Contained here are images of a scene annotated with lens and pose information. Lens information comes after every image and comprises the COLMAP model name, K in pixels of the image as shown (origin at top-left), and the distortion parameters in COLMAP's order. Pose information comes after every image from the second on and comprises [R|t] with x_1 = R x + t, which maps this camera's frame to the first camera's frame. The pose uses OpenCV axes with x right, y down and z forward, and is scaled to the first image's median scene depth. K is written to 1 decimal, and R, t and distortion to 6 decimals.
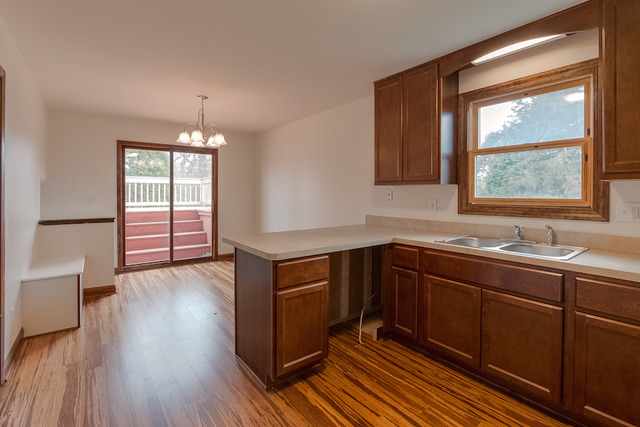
lens RADIAL K [[304.0, 0, 316.7], [0, 304.0, 197.5], [0, 0, 1]] dist [-0.016948, 0.000031]
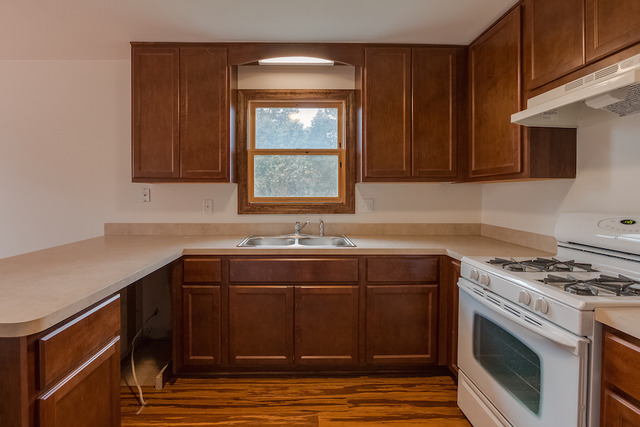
lens RADIAL K [[304.0, 0, 316.7], [0, 304.0, 197.5], [0, 0, 1]] dist [-0.016948, 0.000031]
pose [[0.585355, -0.014344, 0.810650, -0.192154], [0.013476, 0.999877, 0.007962, -0.003437], [-0.810665, 0.006264, 0.585477, 0.273523]]
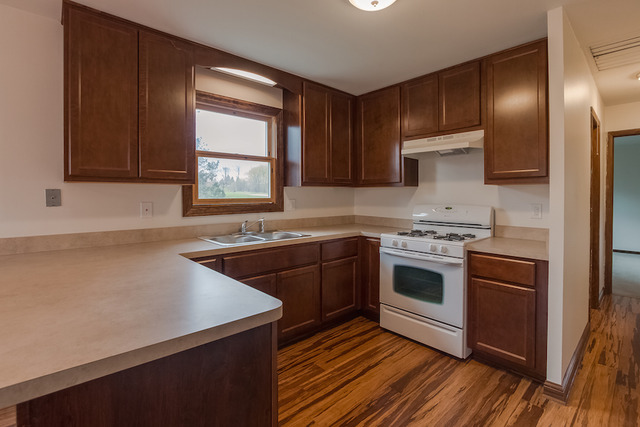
lens RADIAL K [[304.0, 0, 316.7], [0, 304.0, 197.5], [0, 0, 1]] dist [-0.016948, 0.000031]
pose [[-0.097529, -0.014240, 0.995131, -0.564015], [0.014431, 0.999772, 0.015720, -0.015112], [-0.995128, 0.015894, -0.097301, 0.795794]]
